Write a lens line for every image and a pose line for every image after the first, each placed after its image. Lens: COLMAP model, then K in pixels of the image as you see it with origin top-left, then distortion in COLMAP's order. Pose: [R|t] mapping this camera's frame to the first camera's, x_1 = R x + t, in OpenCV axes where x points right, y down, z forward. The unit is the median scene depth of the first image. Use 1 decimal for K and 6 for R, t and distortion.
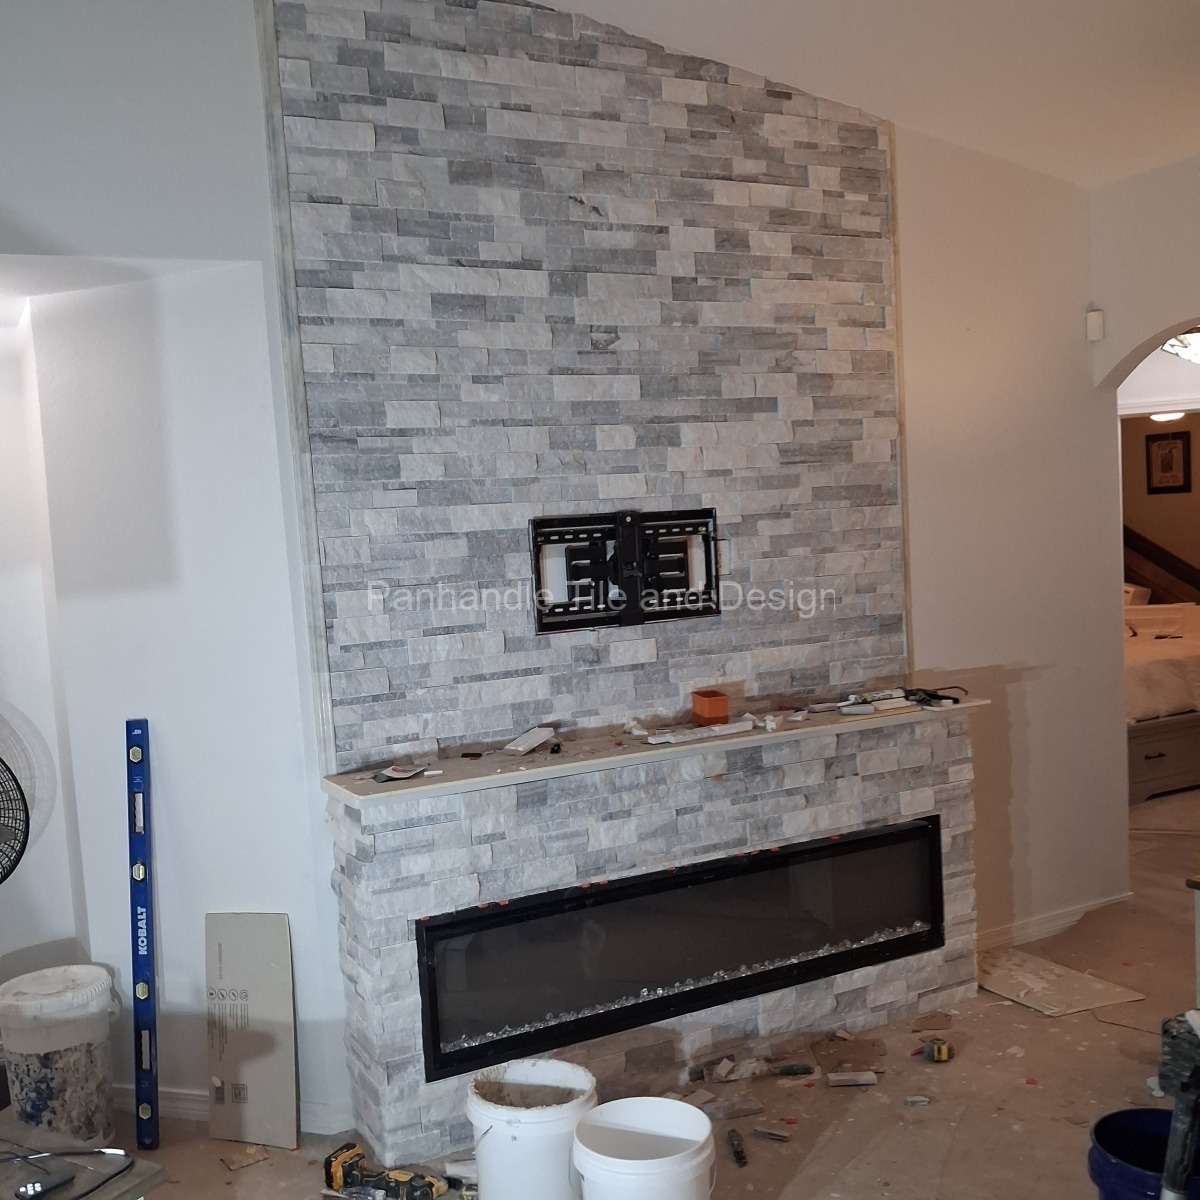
lens RADIAL K [[1247.3, 0, 574.9], [0, 1247.3, 618.4], [0, 0, 1]] dist [0.005953, 0.000000]
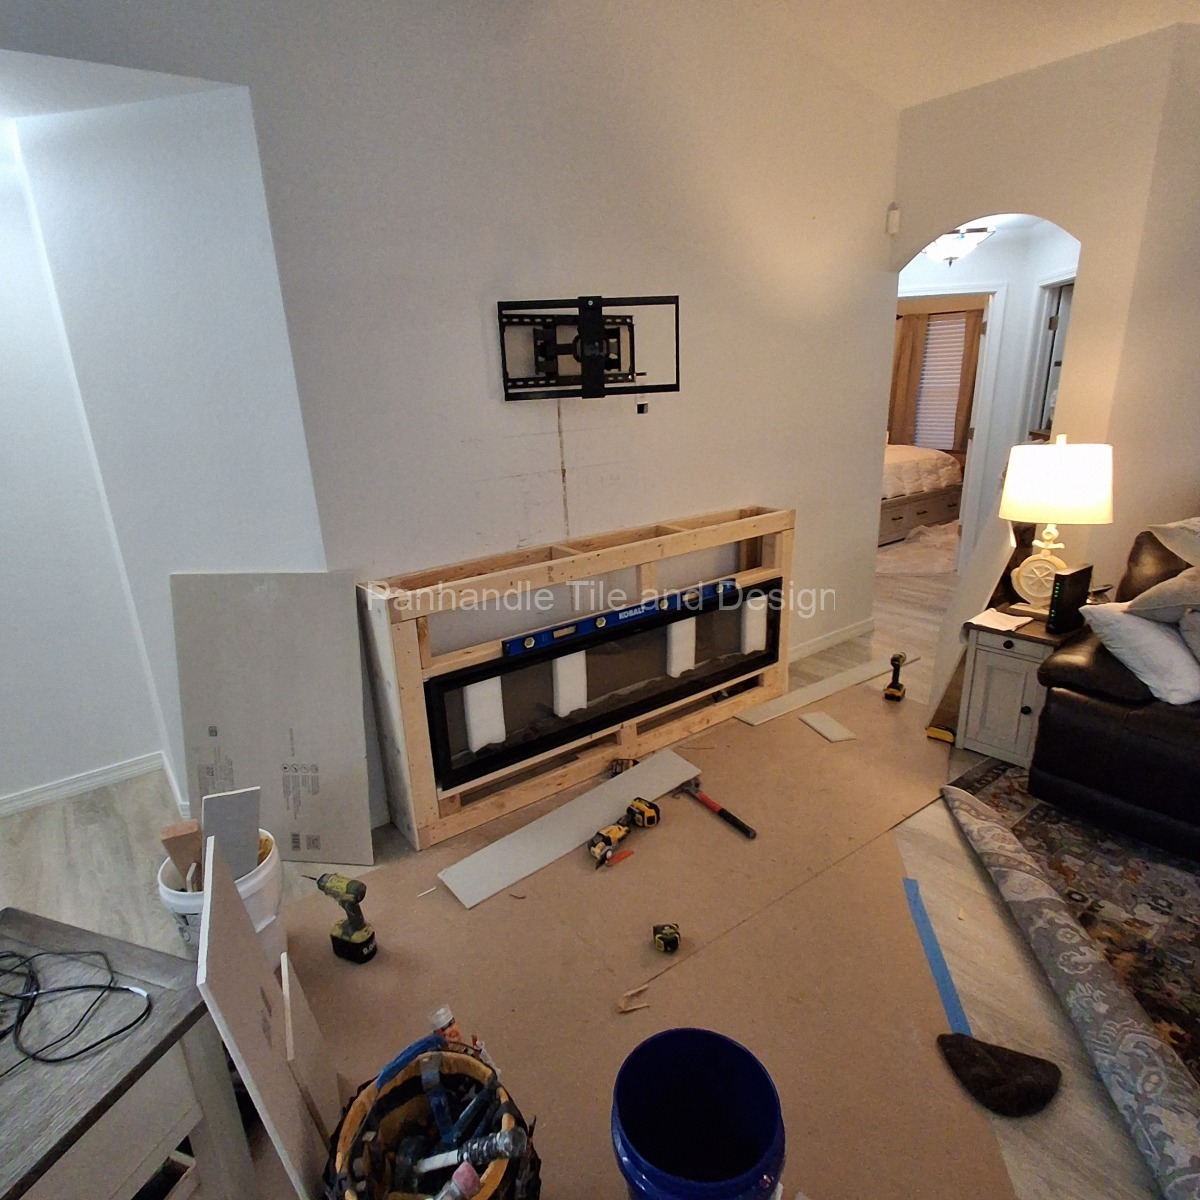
lens RADIAL K [[725.9, 0, 600.3], [0, 725.9, 611.3], [0, 0, 1]] dist [-0.006355, 0.005160]
pose [[0.984821, -0.035611, 0.169880, -0.067756], [-0.004965, 0.972547, 0.232653, -0.000372], [-0.173501, -0.229965, 0.957608, 0.238303]]
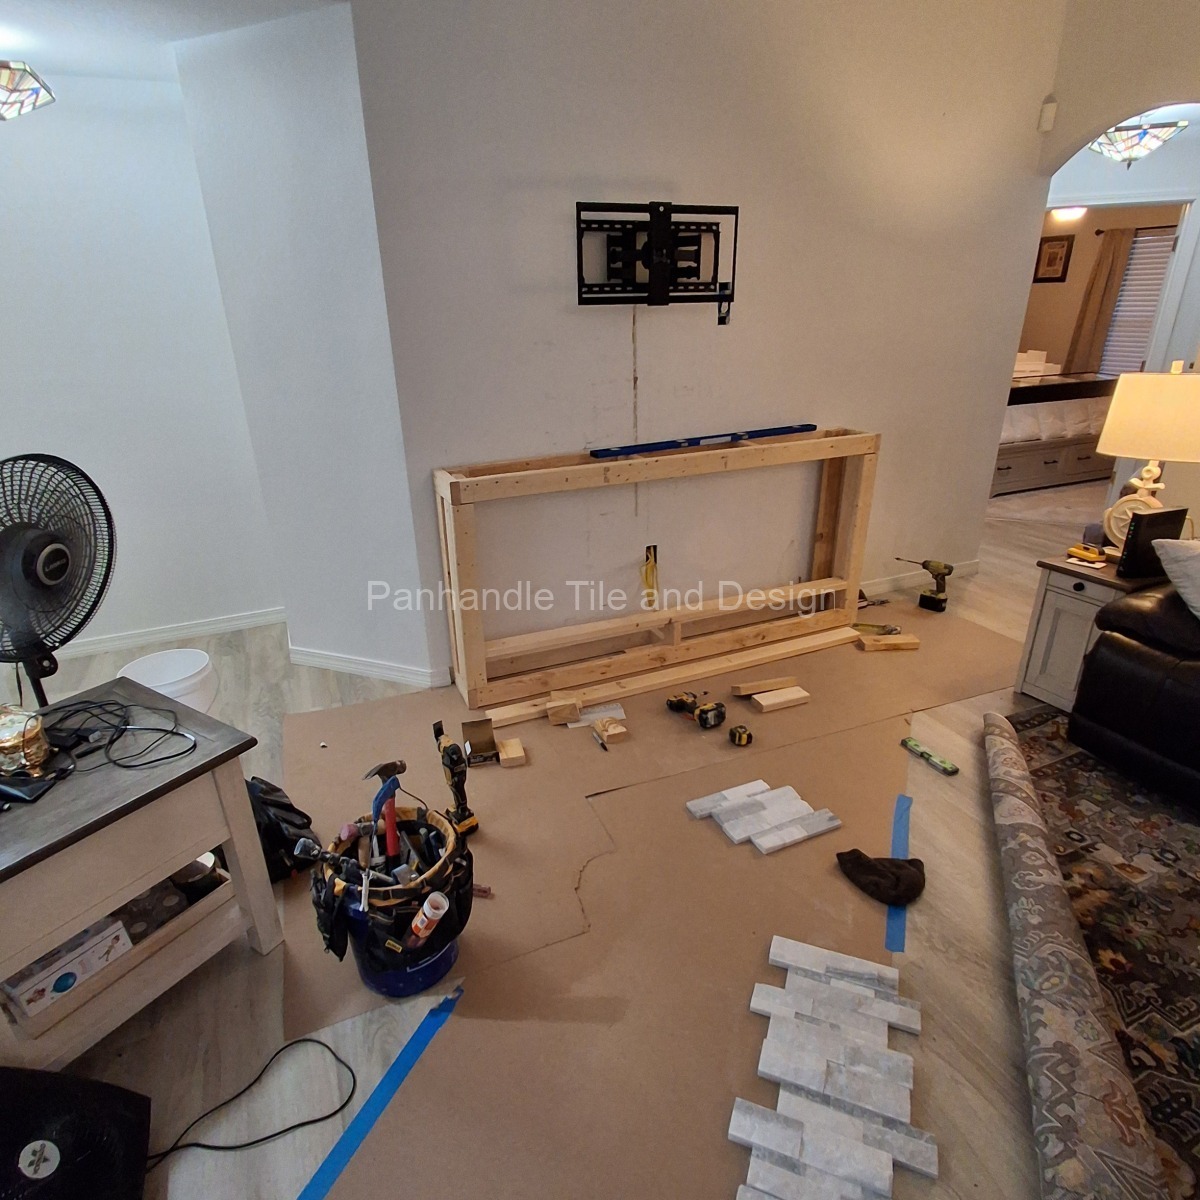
lens RADIAL K [[725.9, 0, 596.0], [0, 725.9, 610.9], [0, 0, 1]] dist [-0.006355, 0.005160]
pose [[0.997561, 0.058586, -0.037938, 0.032701], [-0.043083, 0.944493, 0.325695, 0.017611], [0.054913, -0.323267, 0.944713, 0.173228]]
